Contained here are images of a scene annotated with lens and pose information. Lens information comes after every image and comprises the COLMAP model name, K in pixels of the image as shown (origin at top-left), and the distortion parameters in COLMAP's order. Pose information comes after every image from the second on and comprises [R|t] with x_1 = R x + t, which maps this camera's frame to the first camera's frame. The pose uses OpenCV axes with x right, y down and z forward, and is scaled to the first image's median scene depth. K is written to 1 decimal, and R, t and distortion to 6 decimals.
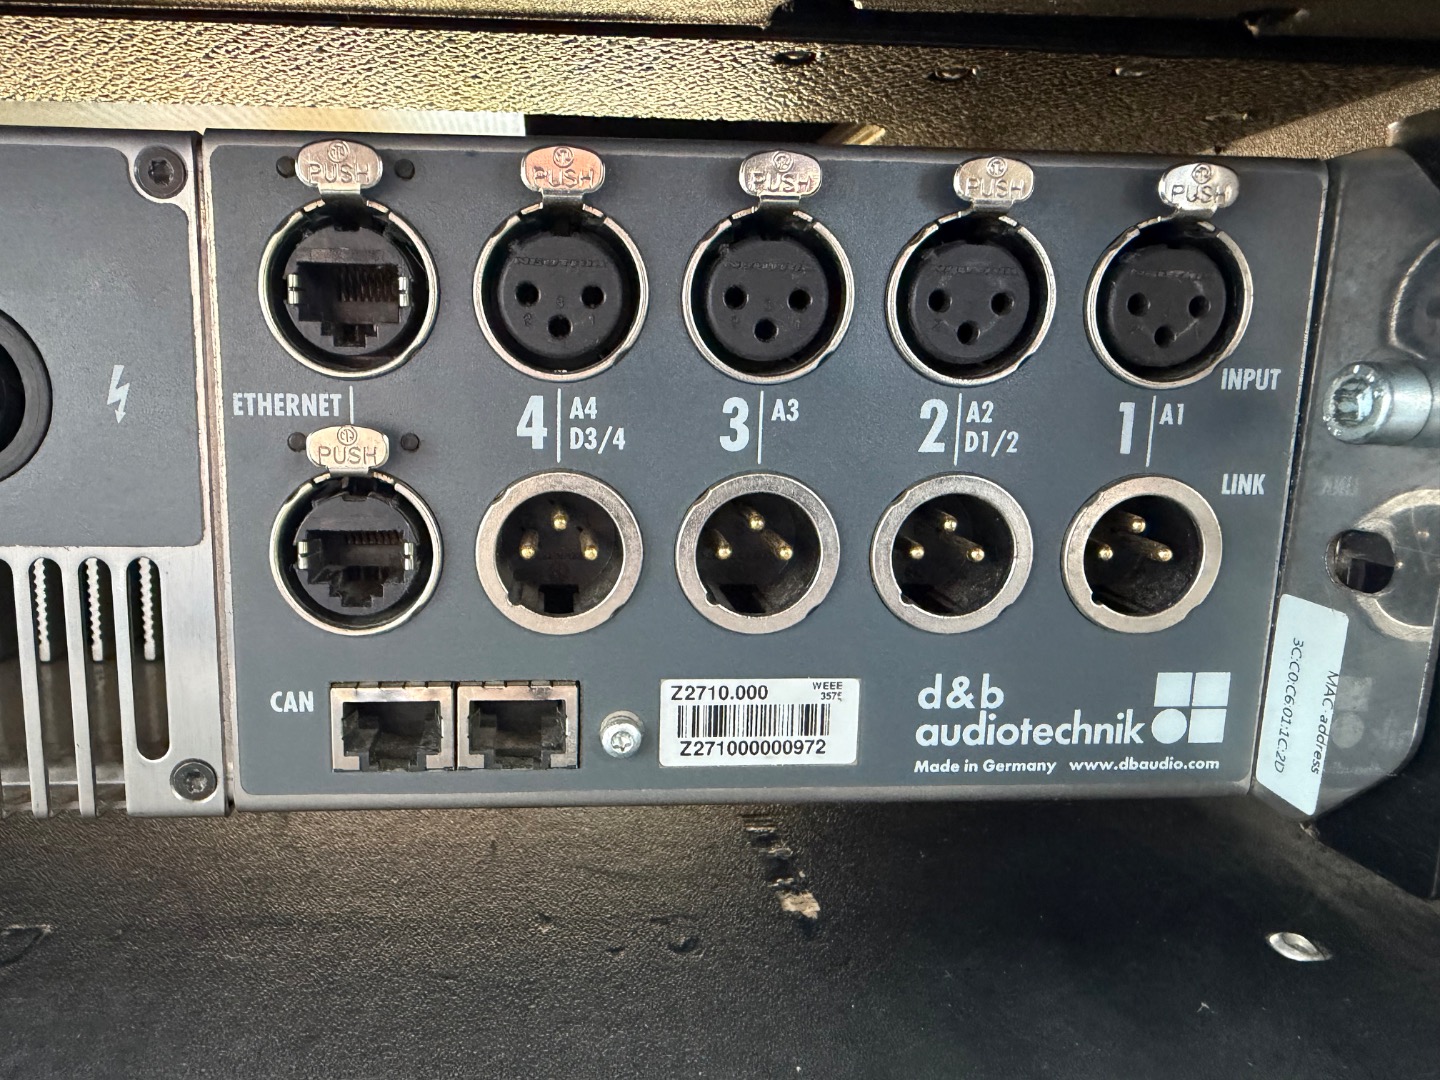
lens RADIAL K [[897.2, 0, 720.0], [0, 897.2, 540.0], [0, 0, 1]] dist [0.044781, 0.000293]
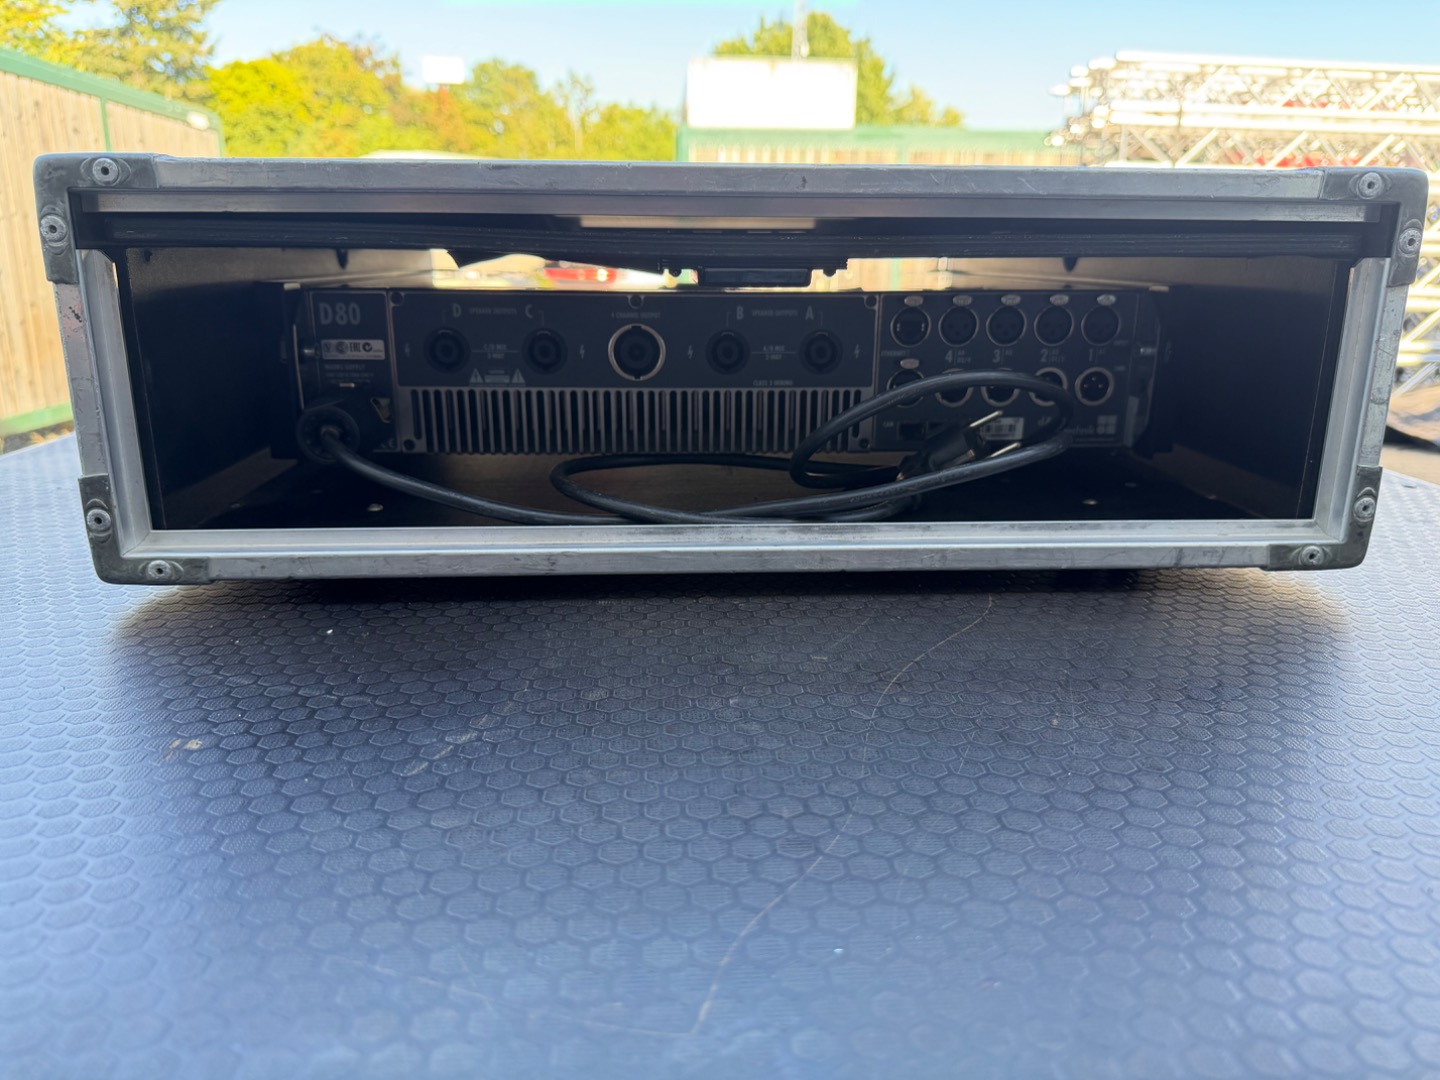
lens RADIAL K [[1014.4, 0, 720.0], [0, 1014.4, 540.0], [0, 0, 1]] dist [0.010644, -0.027110]
pose [[0.998867, -0.009155, -0.046699, -1.027800], [0.014513, 0.993176, 0.115722, 0.154012], [0.045321, -0.116269, 0.992183, -3.745694]]
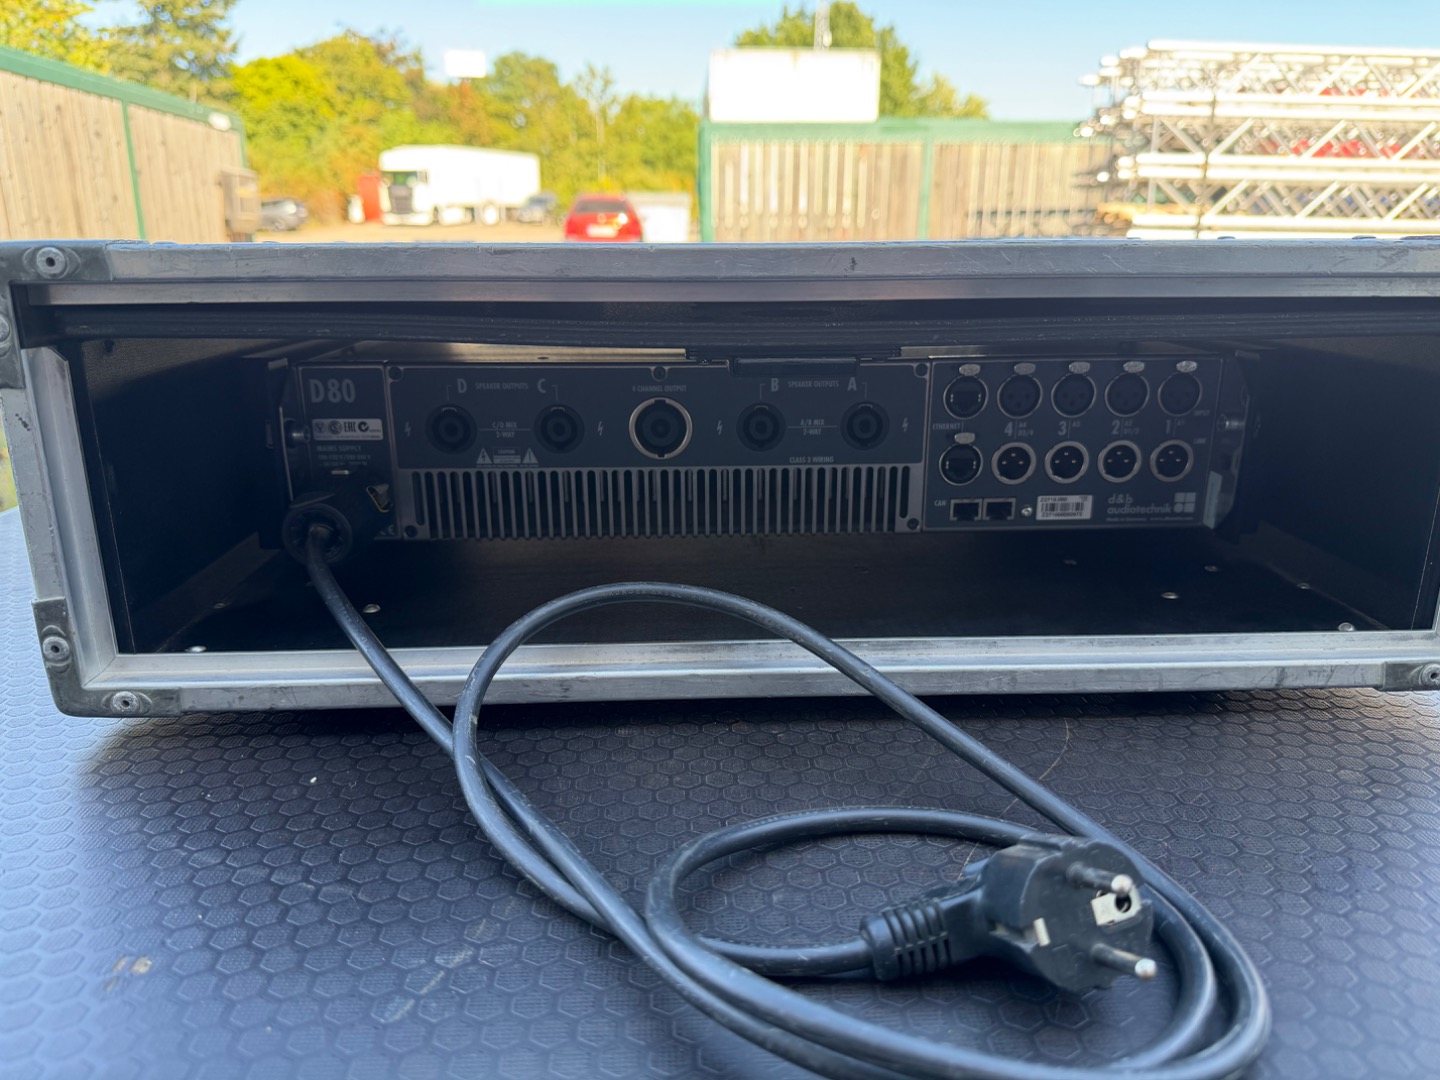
lens RADIAL K [[1014.4, 0, 720.0], [0, 1014.4, 540.0], [0, 0, 1]] dist [0.010644, -0.027110]
pose [[0.997533, -0.011350, -0.069275, -1.086106], [0.019877, 0.992126, 0.123660, -0.210285], [0.067326, -0.124732, 0.989904, -3.257885]]
